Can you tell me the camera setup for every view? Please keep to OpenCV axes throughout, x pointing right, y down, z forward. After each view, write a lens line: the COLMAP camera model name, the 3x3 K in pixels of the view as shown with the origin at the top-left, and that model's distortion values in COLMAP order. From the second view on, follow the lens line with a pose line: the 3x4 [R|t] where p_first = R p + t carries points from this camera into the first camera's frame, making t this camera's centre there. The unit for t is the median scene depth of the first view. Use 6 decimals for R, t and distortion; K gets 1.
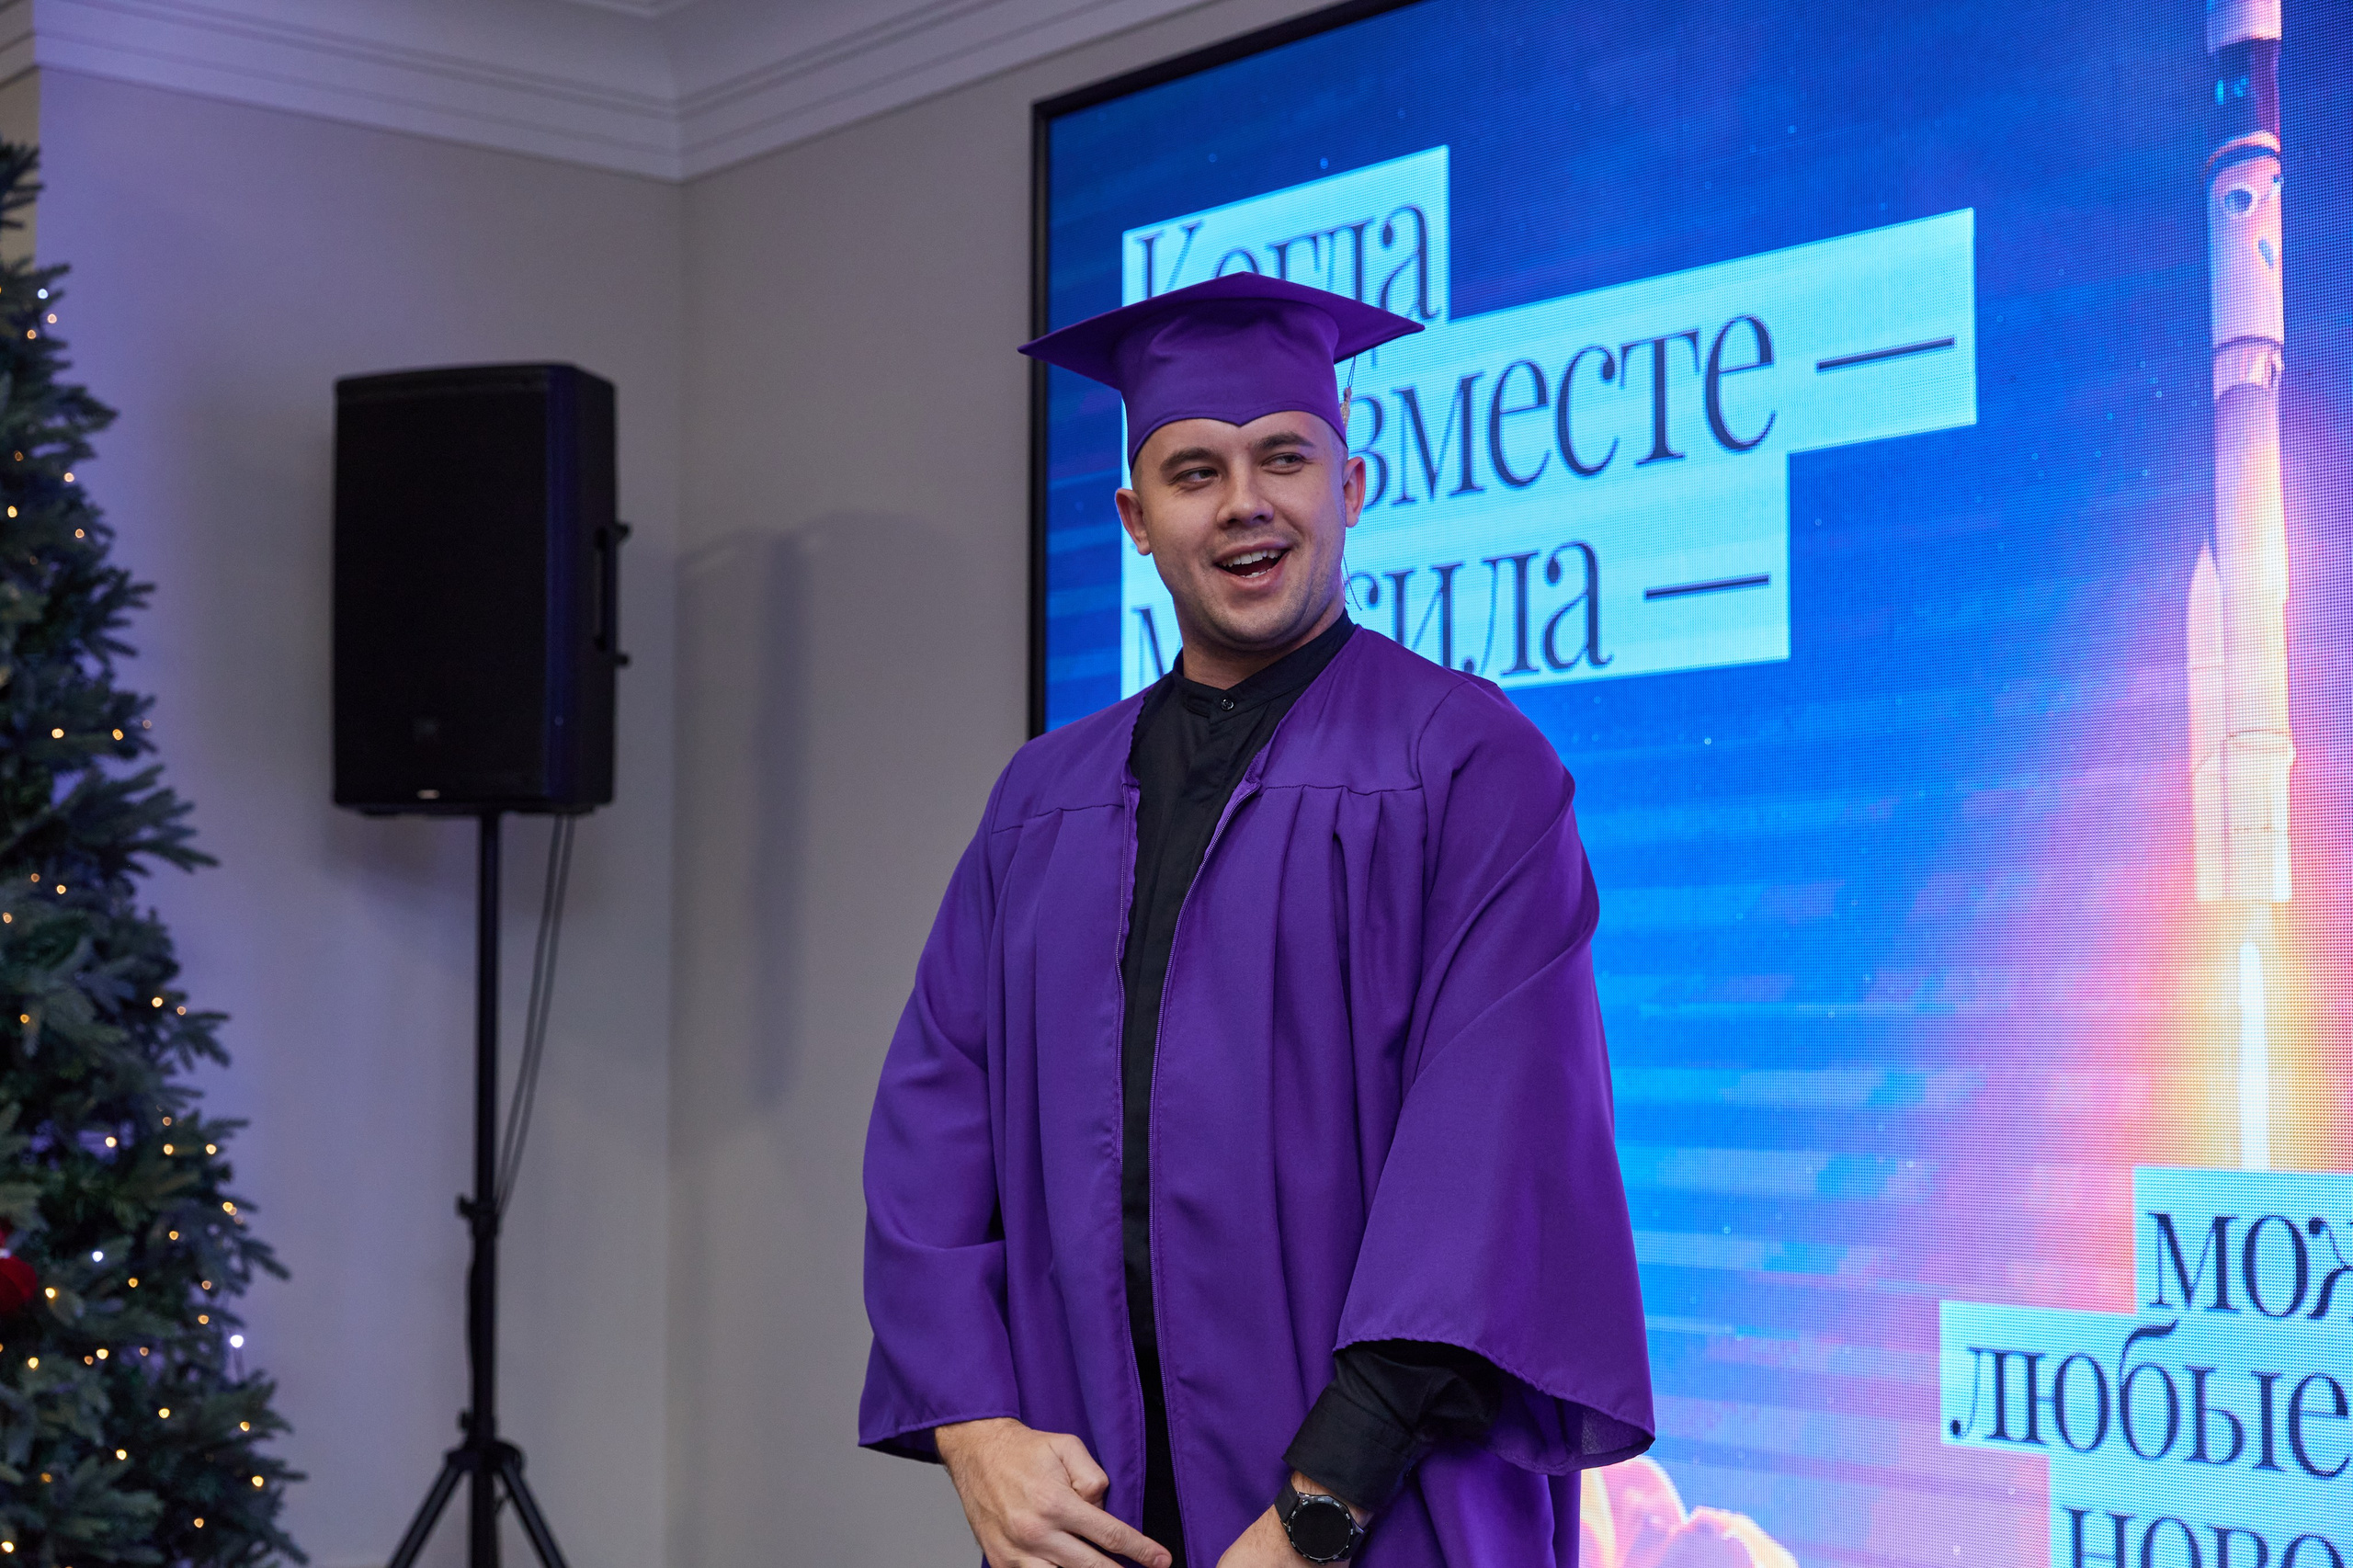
lens RADIAL K [[3479.2, 0, 1178.2], [0, 3479.2, 791.1], [0, 0, 1]] dist [-0.009711, 0.000000]
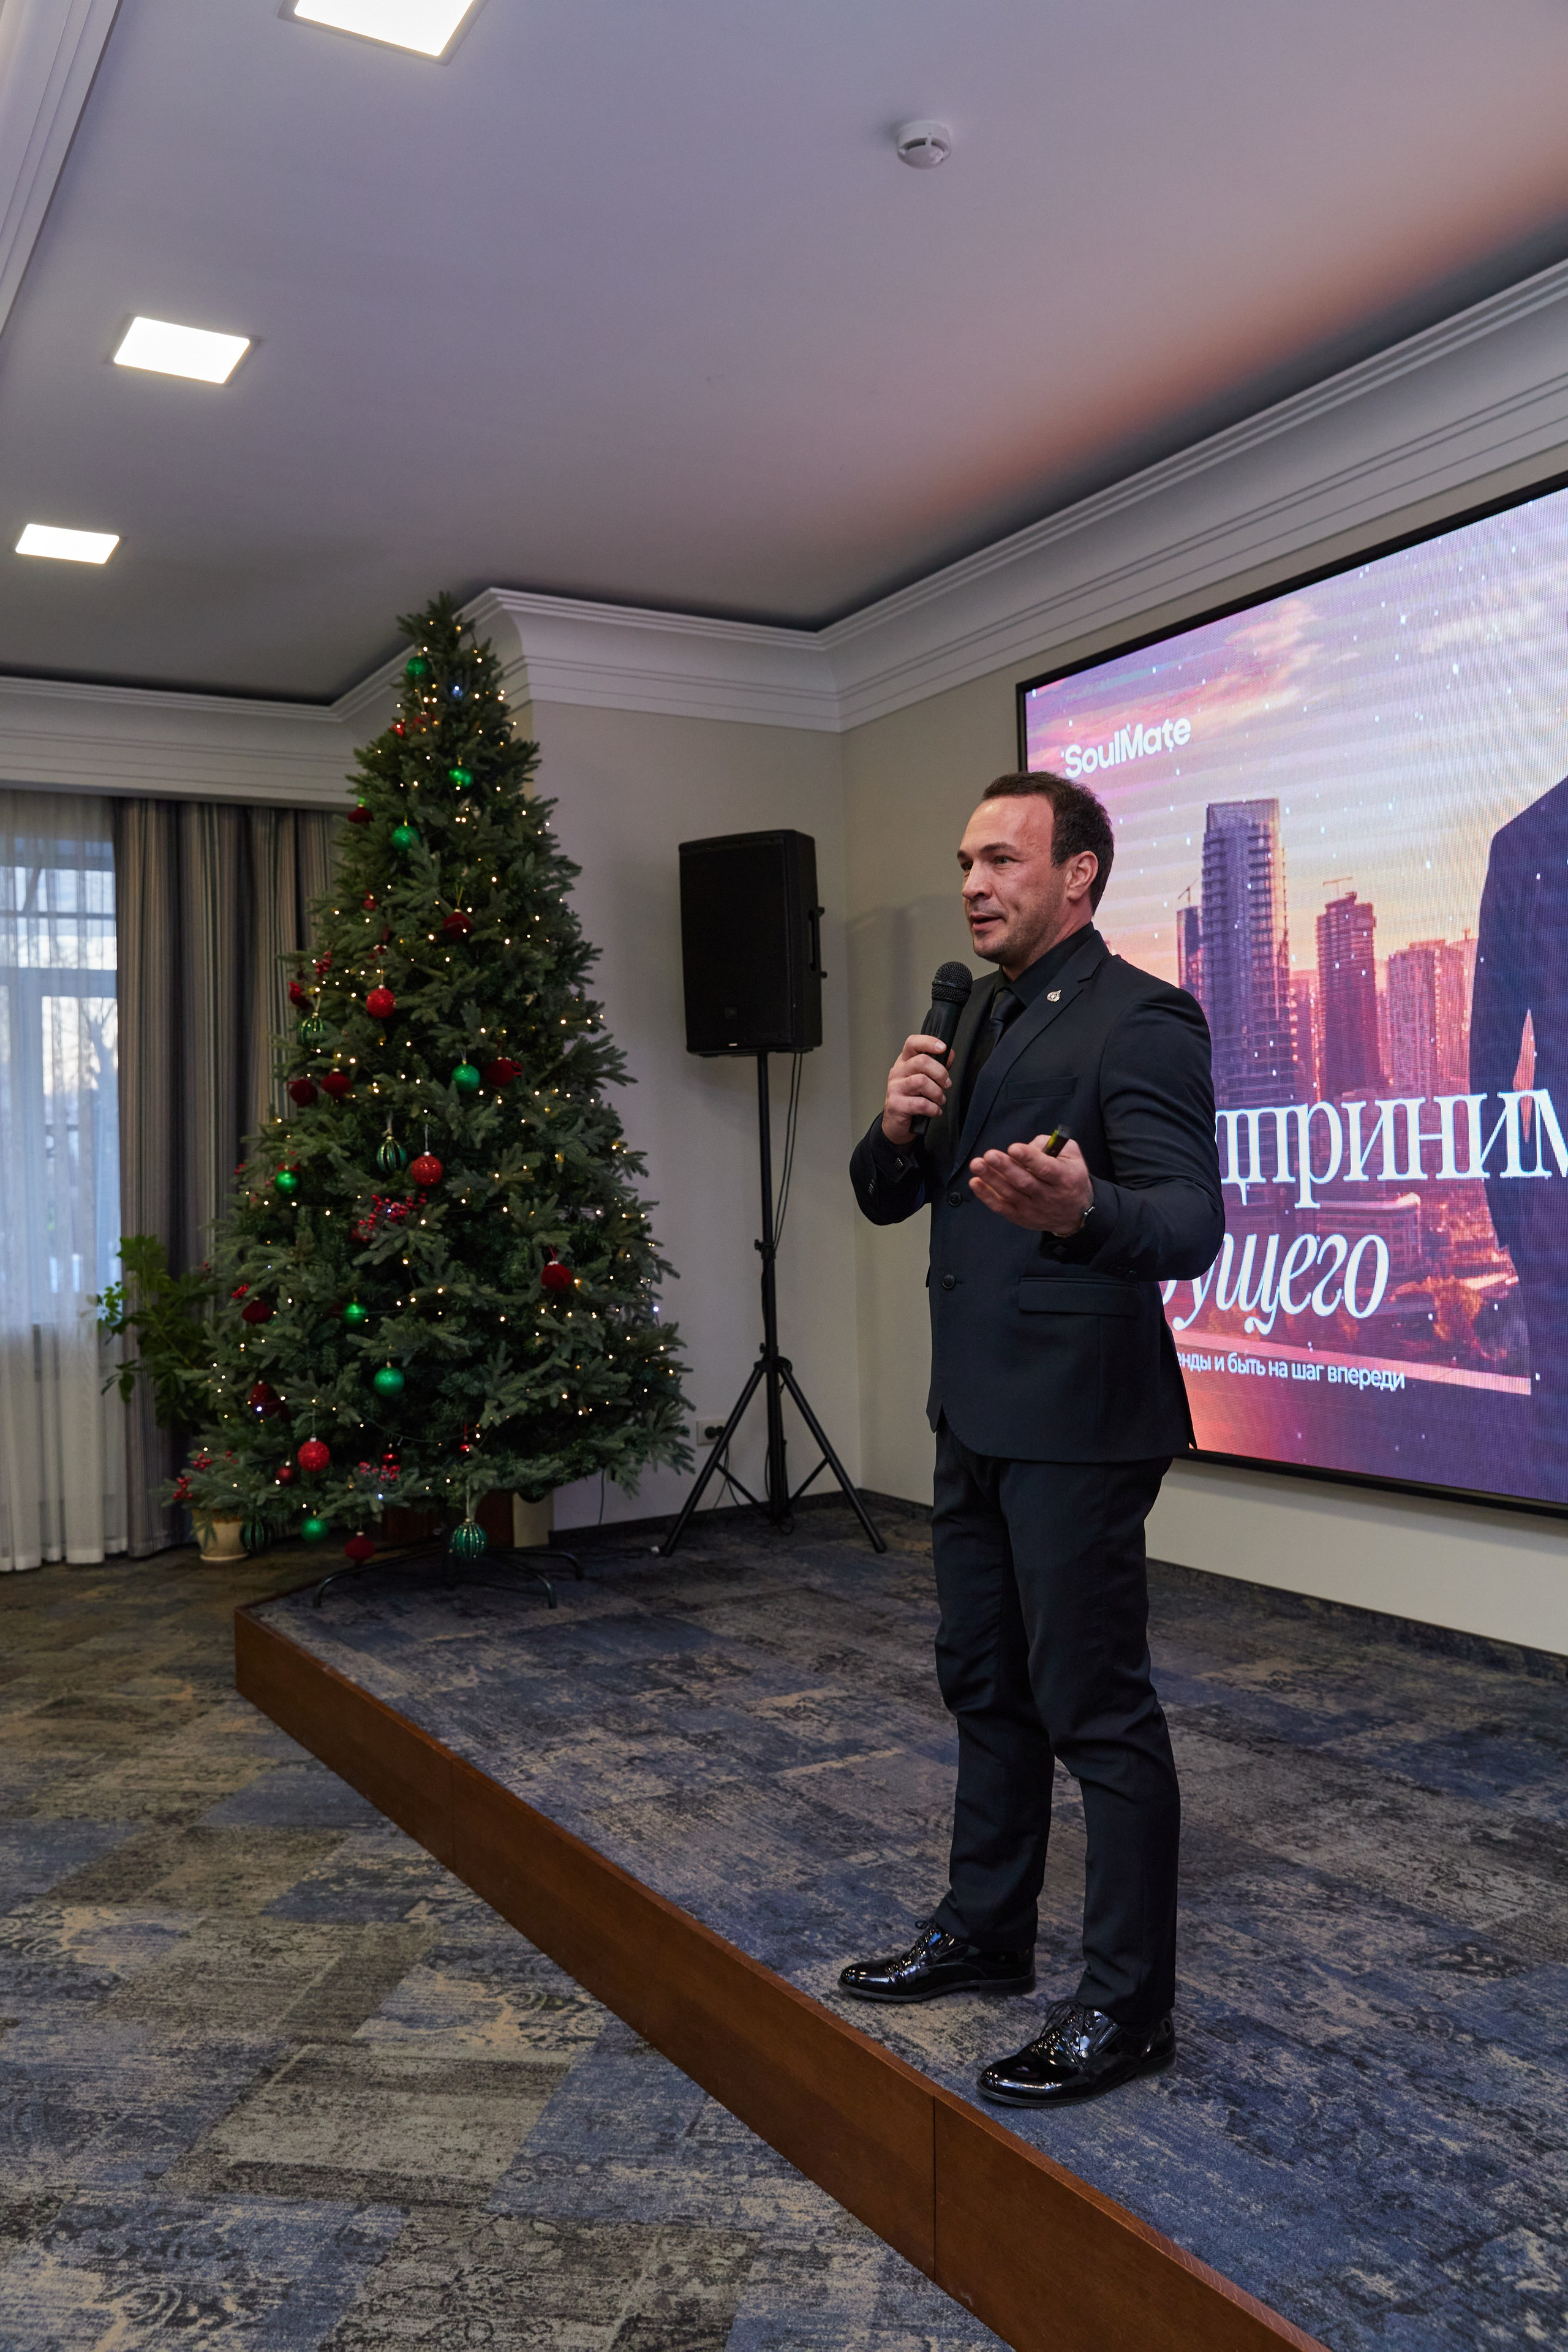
lens RADIAL K [[1945.8, 0, 780.8], [0, 1945.8, 1181.4], [0, 0, 1]] dist [-0.069272, 0.090864]
pose [[0.984287, -0.030224, -0.173969, 0.010905], [0.041931, 0.997067, 0.064018, 0.010272], [0.171524, -0.070306, 0.982668, -0.147563]]
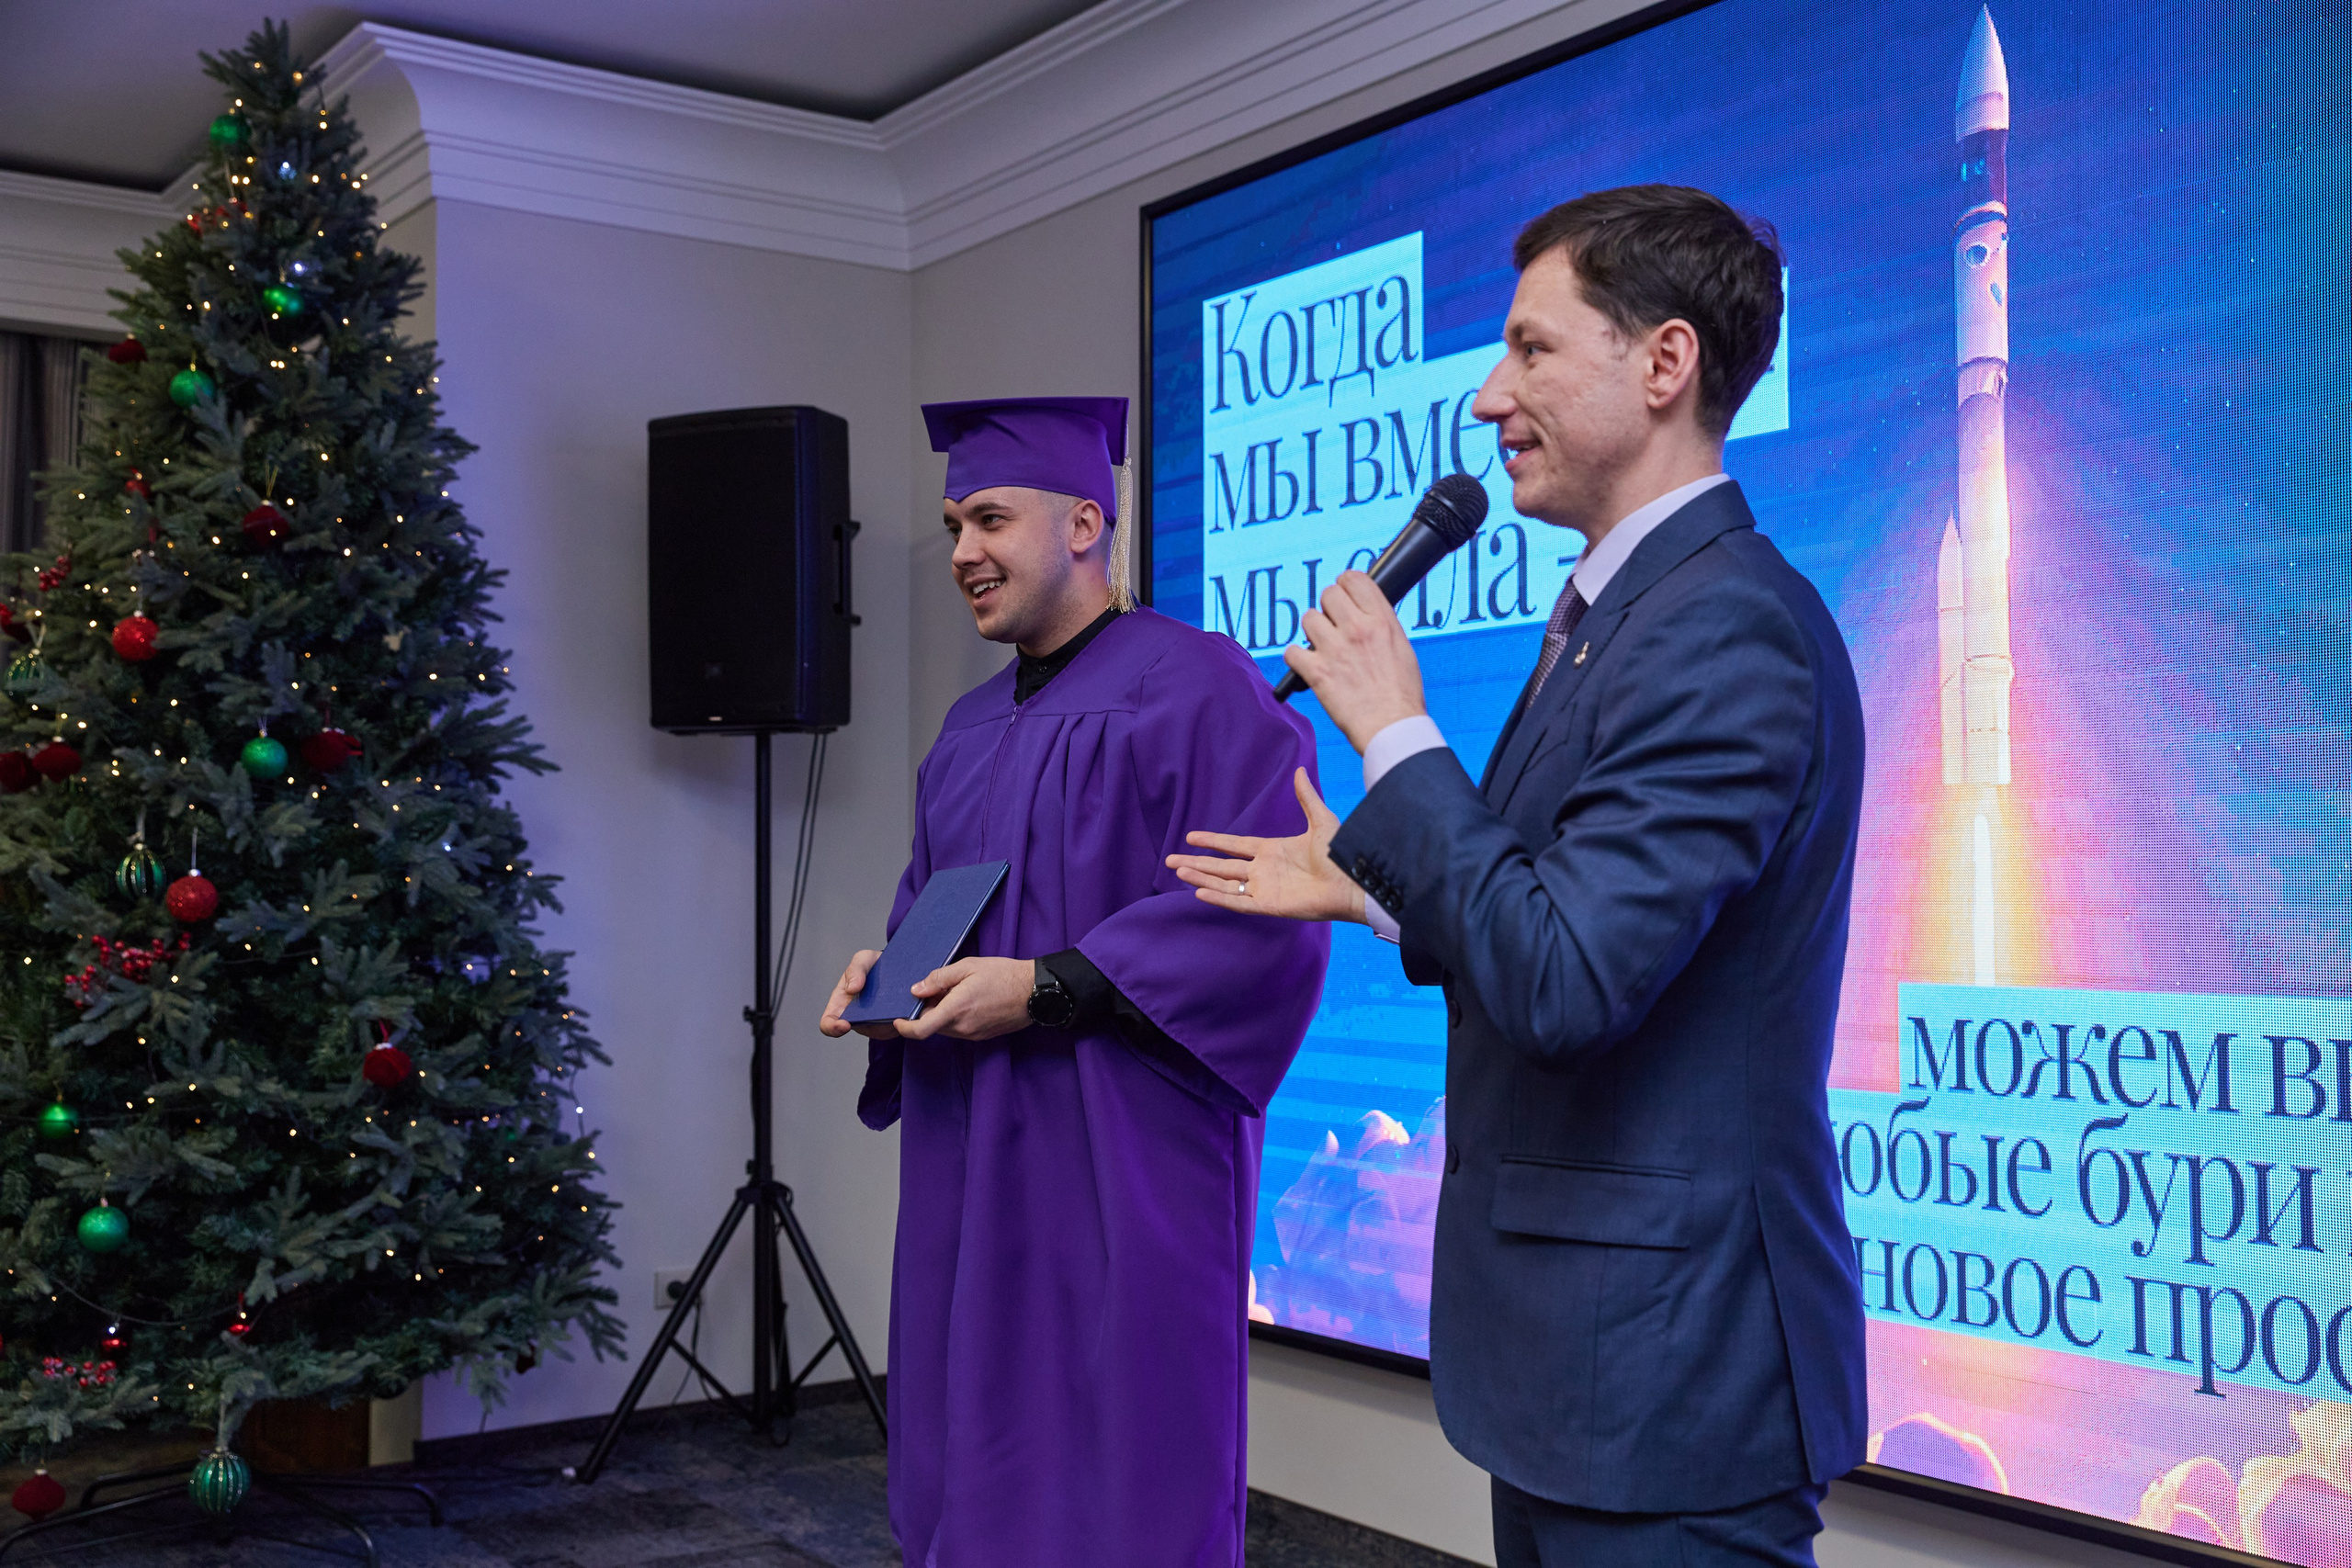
lens RADIAL K [[2570.0, 0, 1179.4], [0, 2570.0, 784.2], [0, 0, 1]] dist [0.044309, 0.000000]
pose [[0.995532, -0.007143, -0.094150, 0.075392], [0.009652, 0.999610, 0.026222, 0.002289], [0.093926, -0.027013, 0.995213, -0.010579]]
